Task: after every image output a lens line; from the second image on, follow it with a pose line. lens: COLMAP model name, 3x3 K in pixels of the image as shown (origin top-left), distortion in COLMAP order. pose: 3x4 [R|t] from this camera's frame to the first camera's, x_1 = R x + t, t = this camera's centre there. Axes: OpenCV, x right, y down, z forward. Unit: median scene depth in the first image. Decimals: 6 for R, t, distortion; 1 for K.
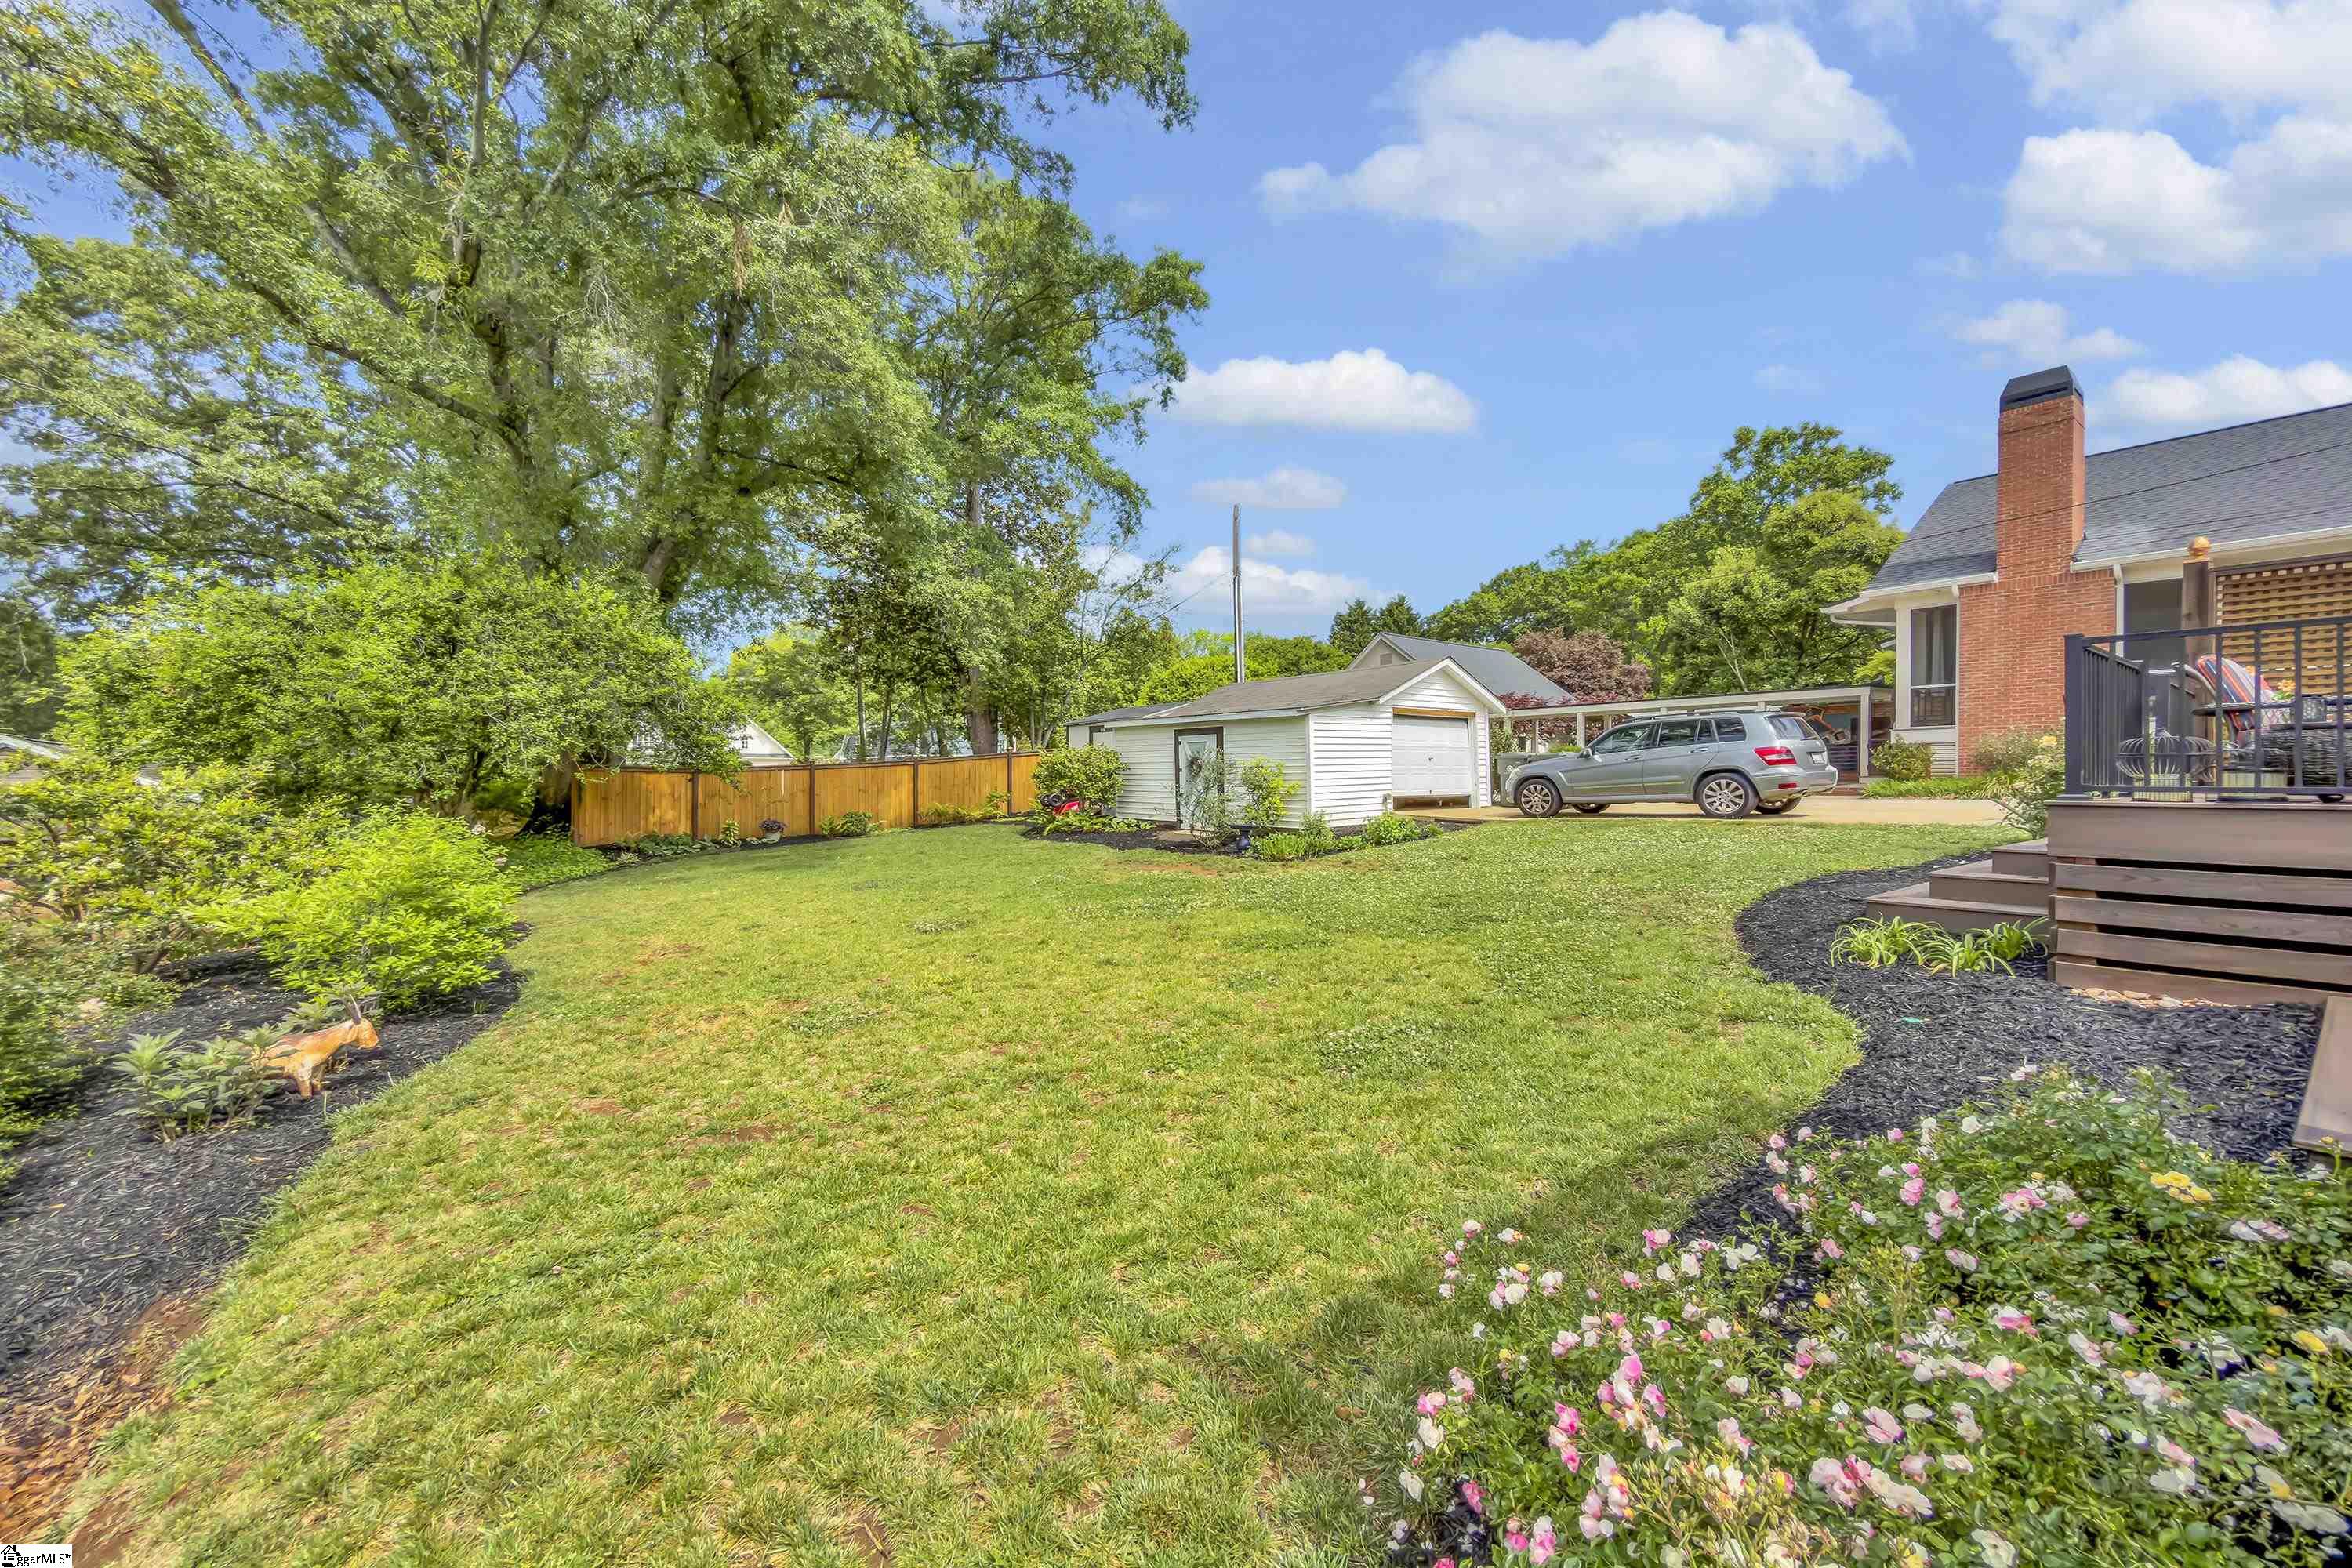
lens RADIAL K [[940.9, 0, 1180.6], [0, 940.9, 787.1], [0, 0, 1]] dist [0.003173, -0.000007]
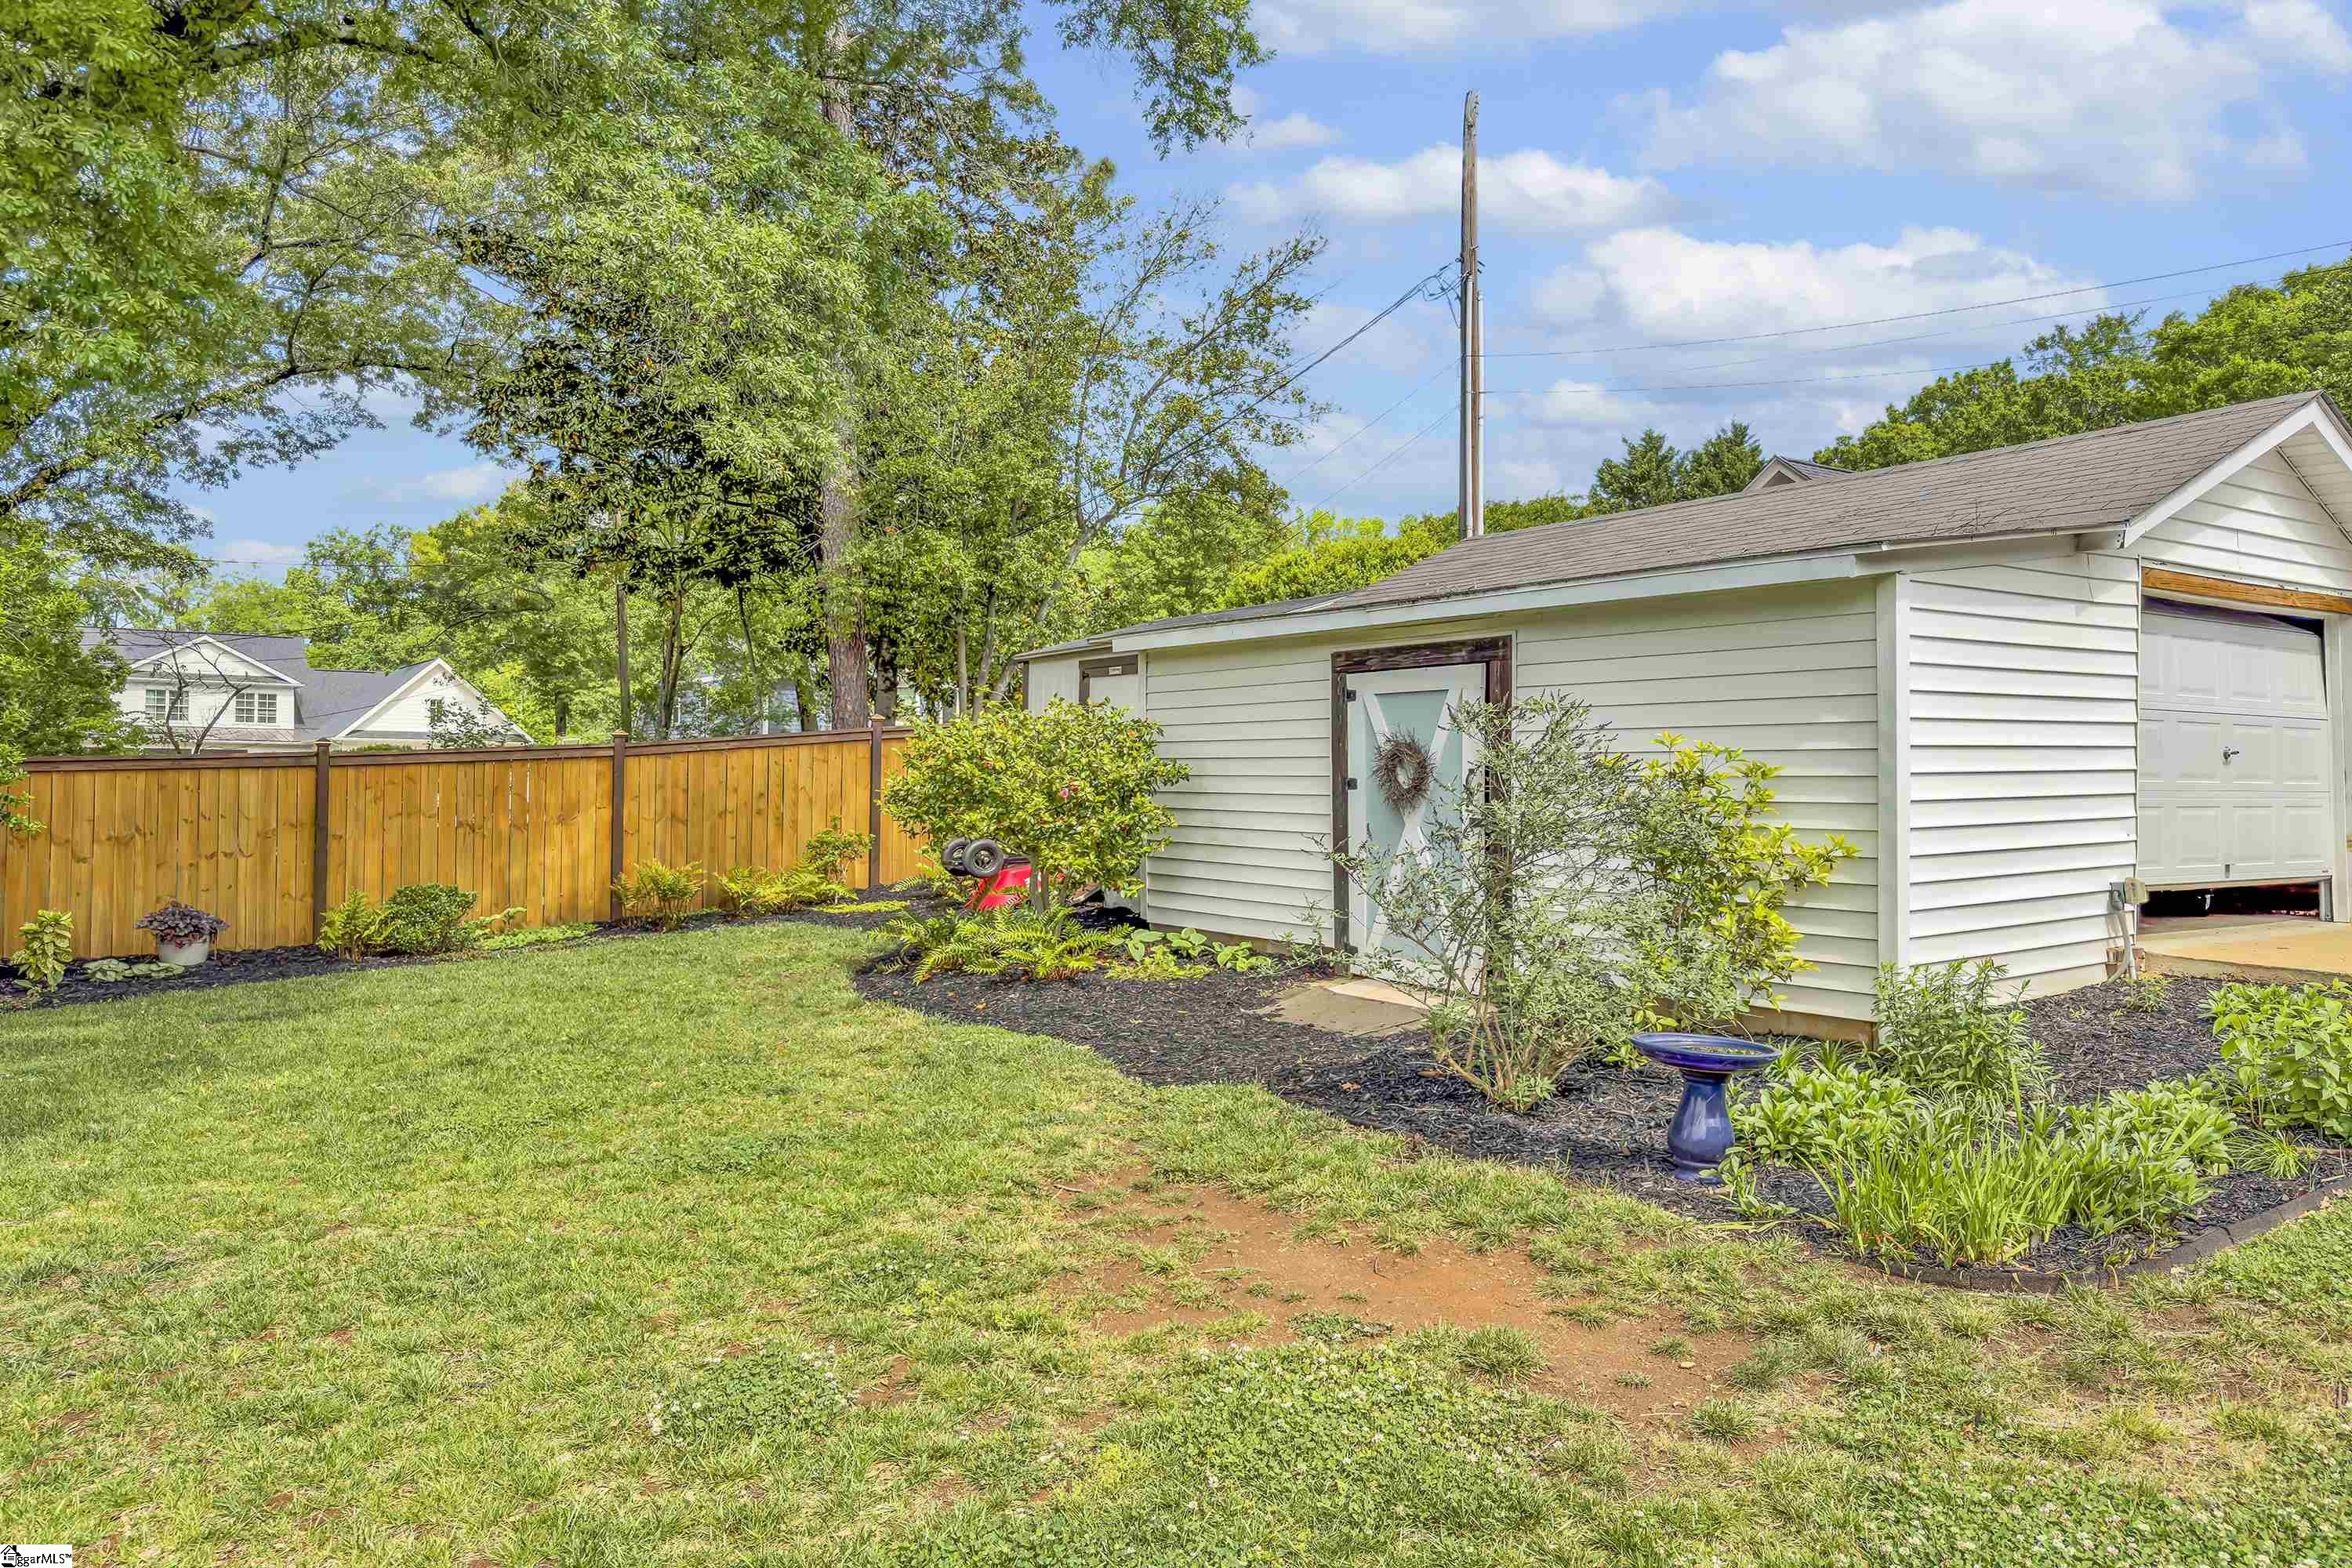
lens RADIAL K [[1649.4, 0, 1174.6], [0, 1649.4, 782.2], [0, 0, 1]] dist [0.030120, -0.049915]
pose [[0.998134, 0.009714, -0.060280, -0.019868], [-0.010395, 0.999885, -0.011005, -0.009389], [0.060166, 0.011611, 0.998121, 0.357887]]
